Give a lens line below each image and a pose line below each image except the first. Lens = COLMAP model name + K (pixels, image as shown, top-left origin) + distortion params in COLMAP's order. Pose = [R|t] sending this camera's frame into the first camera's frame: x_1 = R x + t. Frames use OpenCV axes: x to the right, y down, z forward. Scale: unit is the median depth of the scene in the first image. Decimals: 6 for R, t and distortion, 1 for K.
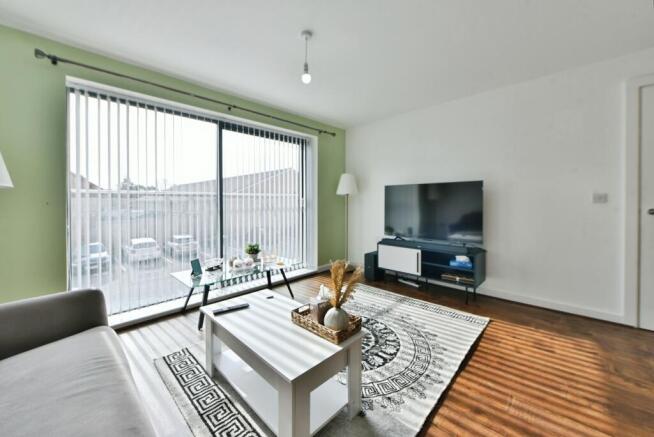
lens RADIAL K [[264.0, 0, 325.3], [0, 264.0, 205.3], [0, 0, 1]] dist [-0.011184, -0.000176]
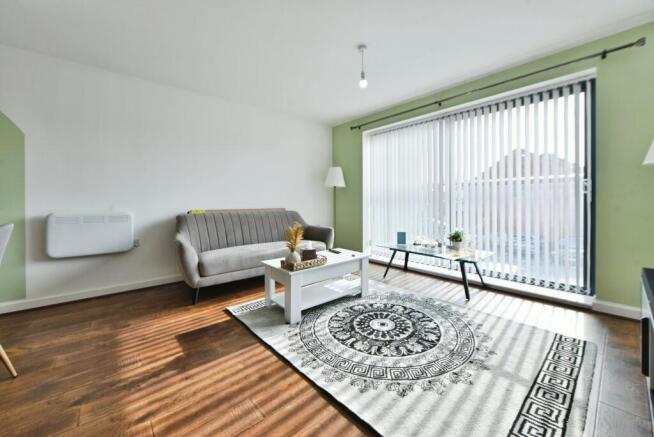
lens RADIAL K [[260.1, 0, 333.3], [0, 260.1, 207.1], [0, 0, 1]] dist [-0.000861, -0.000344]
pose [[-0.098206, 0.027840, -0.994777, 1.145204], [-0.005688, 0.999577, 0.028536, 0.044724], [0.995150, 0.008461, -0.098006, 0.996903]]
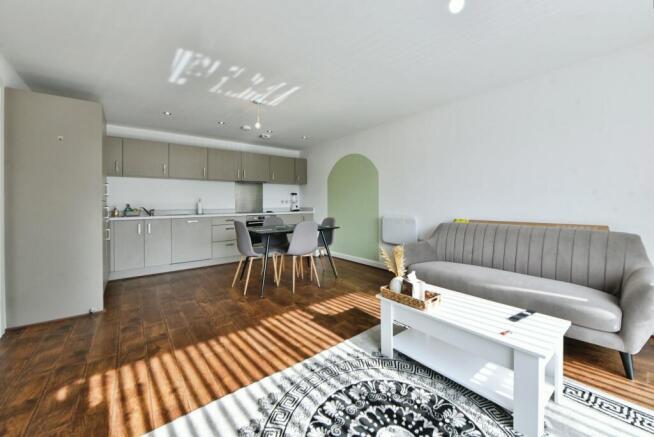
lens RADIAL K [[256.8, 0, 325.4], [0, 256.8, 203.3], [0, 0, 1]] dist [-0.000100, -0.000055]
pose [[-0.989003, 0.010820, 0.147496, 0.157241], [0.012104, 0.999896, 0.007811, -0.008002], [-0.147396, 0.009510, -0.989032, 1.693935]]
